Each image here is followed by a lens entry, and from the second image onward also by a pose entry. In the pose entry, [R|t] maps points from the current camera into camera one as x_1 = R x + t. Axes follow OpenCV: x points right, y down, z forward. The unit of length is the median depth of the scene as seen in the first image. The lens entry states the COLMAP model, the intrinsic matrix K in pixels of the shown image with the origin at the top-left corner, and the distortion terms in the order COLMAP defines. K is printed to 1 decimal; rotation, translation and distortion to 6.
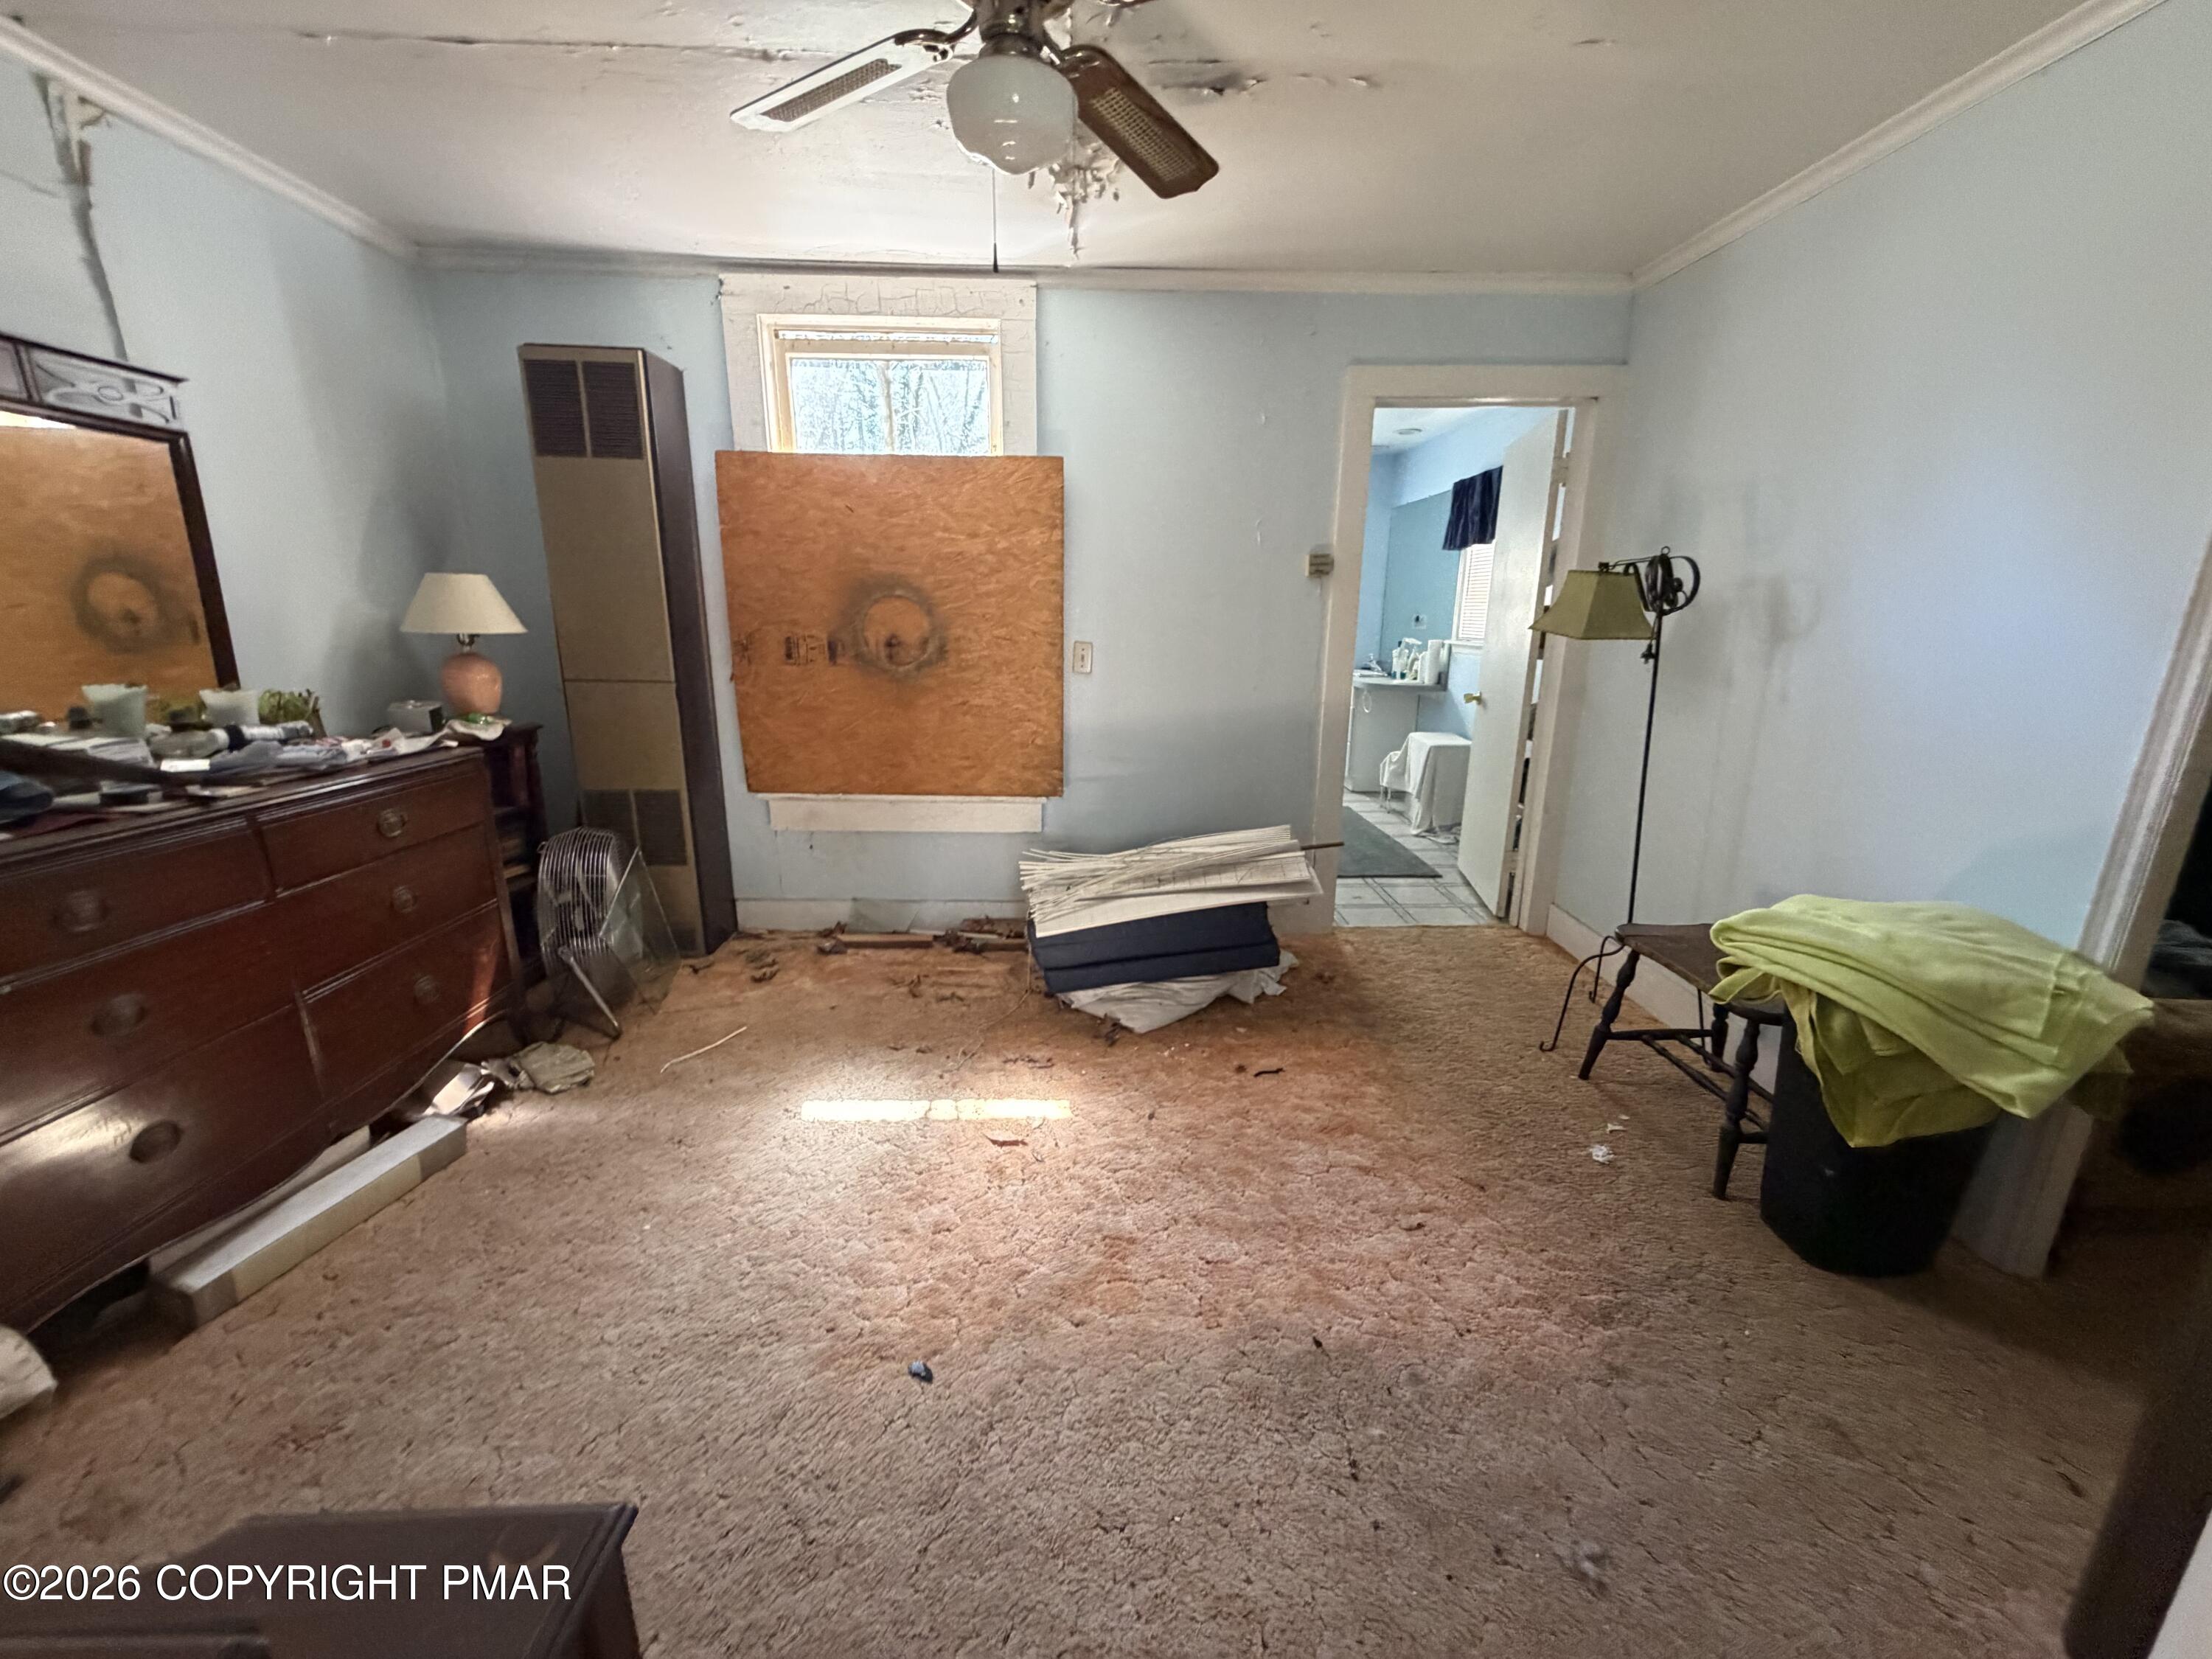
lens RADIAL K [[875.7, 0, 1103.4], [0, 875.7, 821.9], [0, 0, 1]] dist [-0.000020, 0.000417]
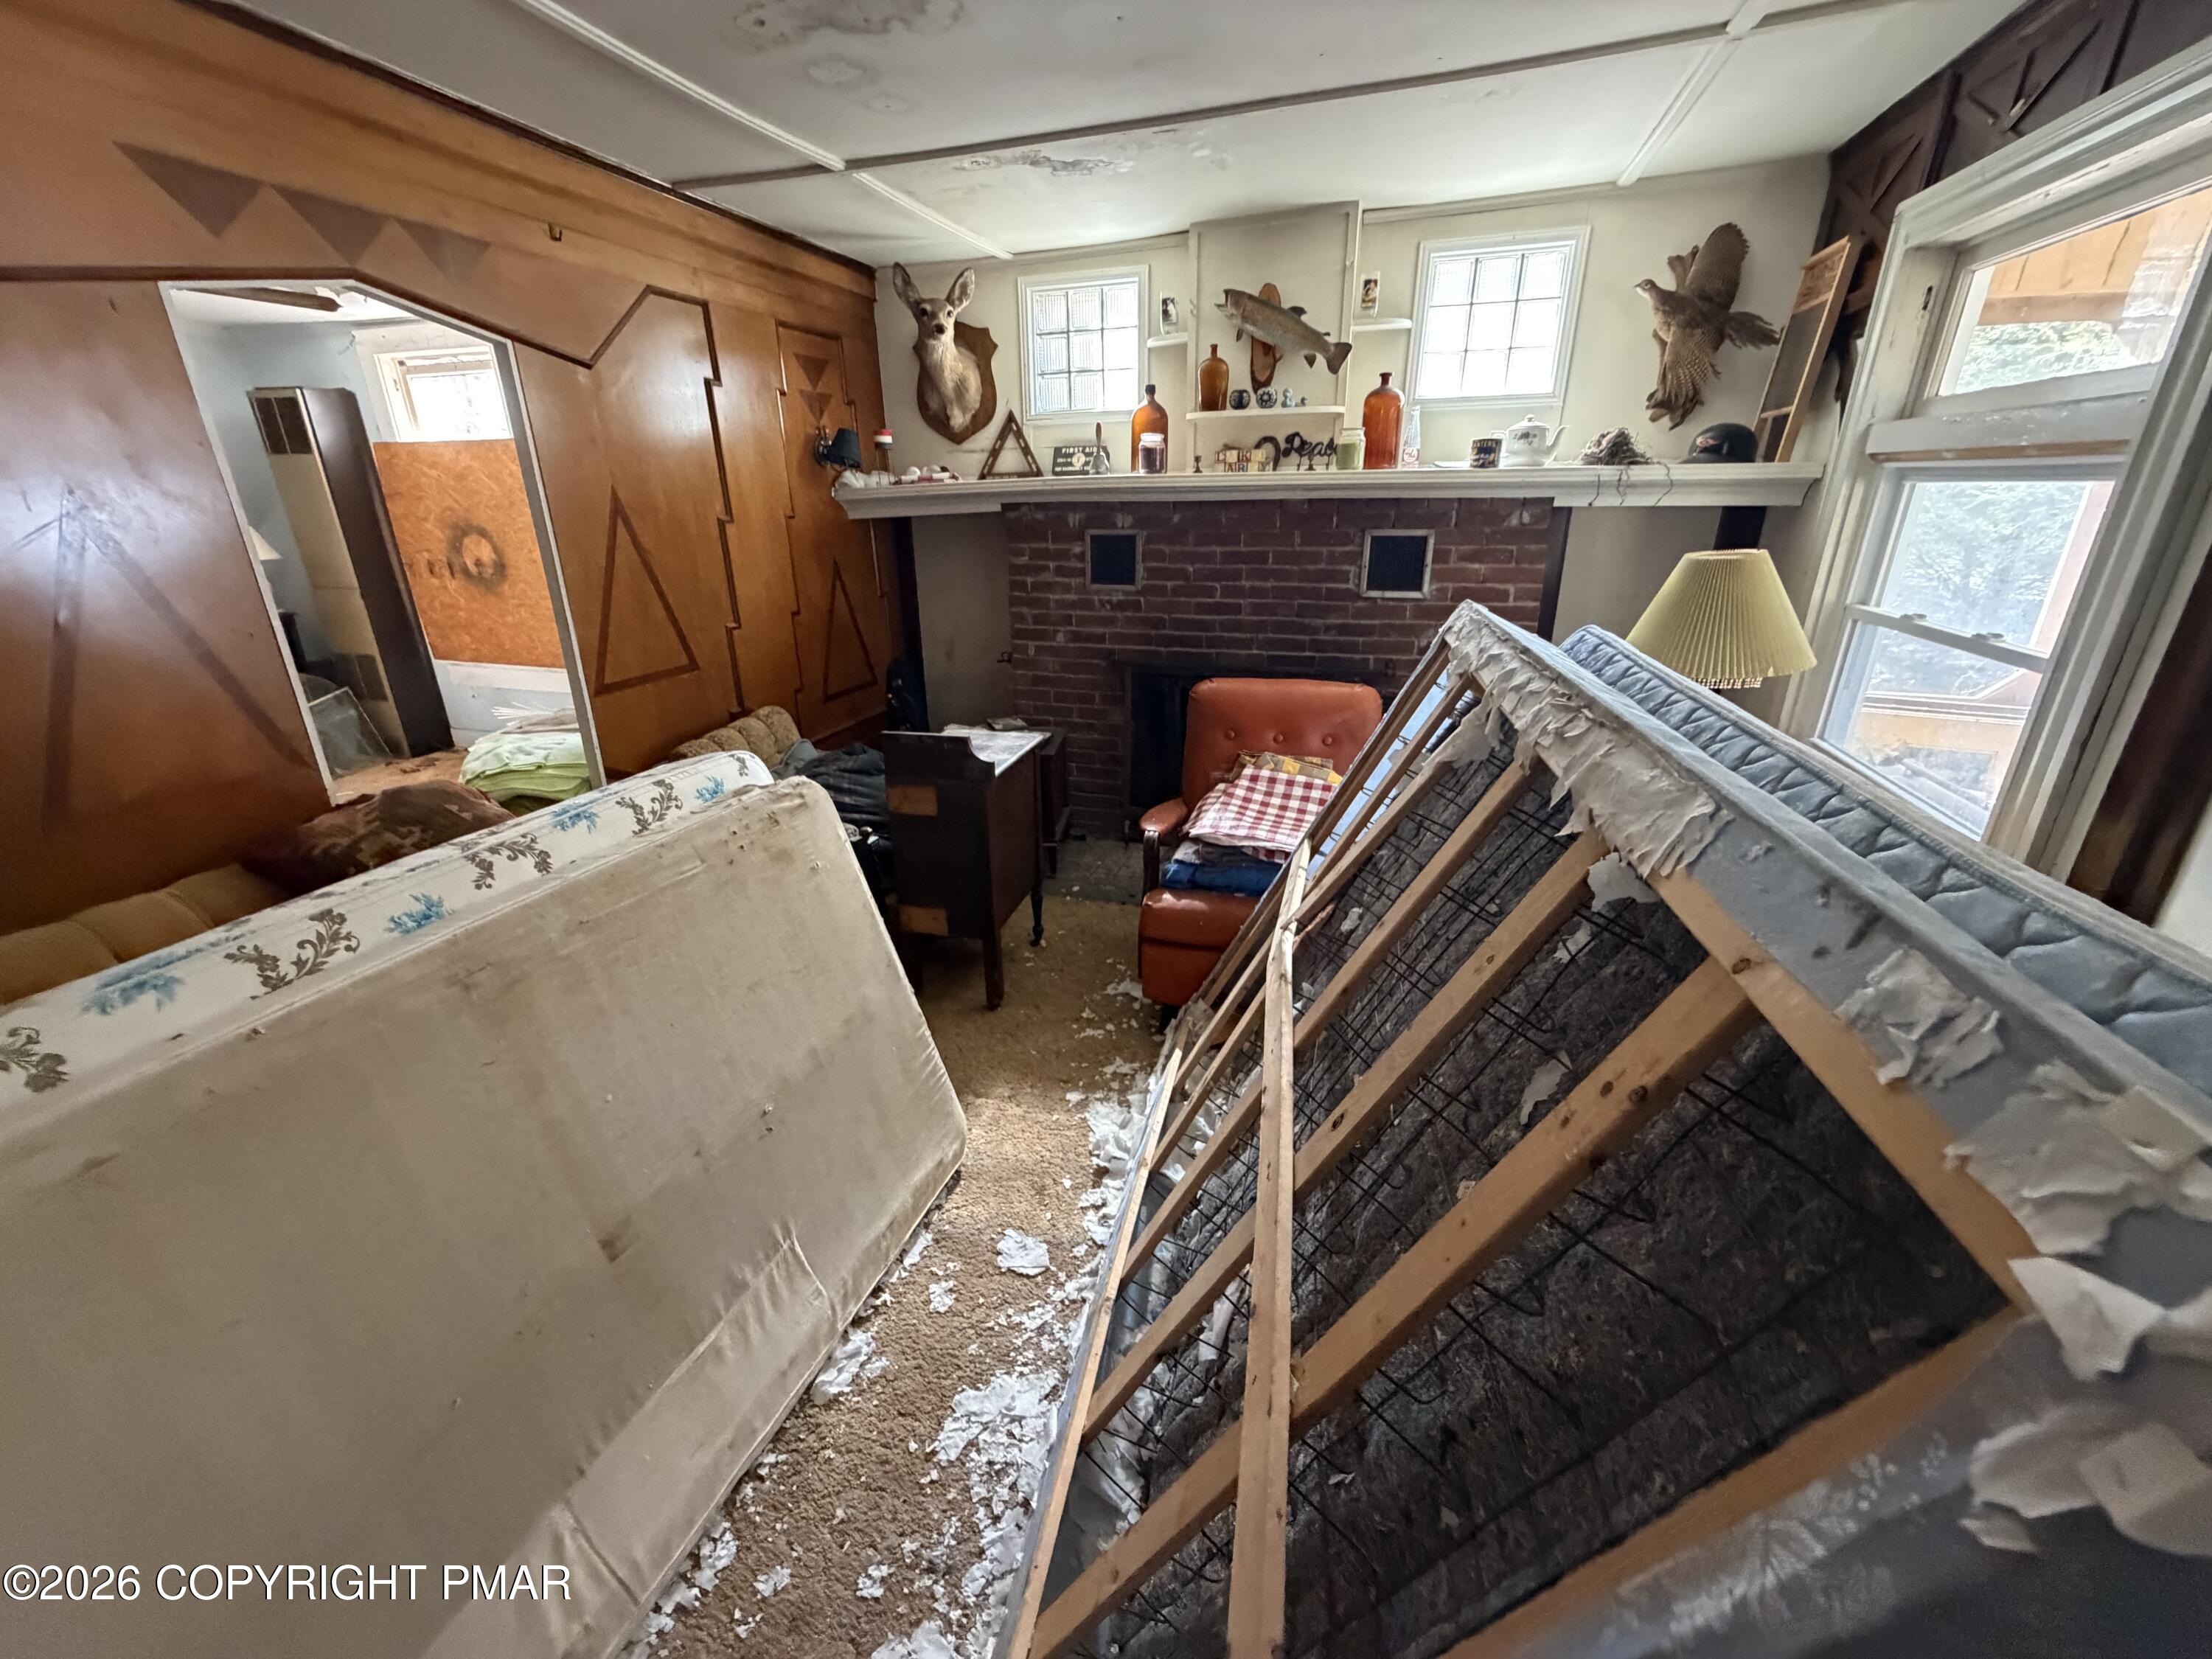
lens RADIAL K [[875.7, 0, 1104.0], [0, 875.7, 827.1], [0, 0, 1]] dist [-0.000020, 0.000417]
pose [[0.943658, 0.097243, -0.316311, 1.350783], [-0.063140, 0.991199, 0.116353, 0.007710], [0.324842, -0.089826, 0.941493, -0.145664]]
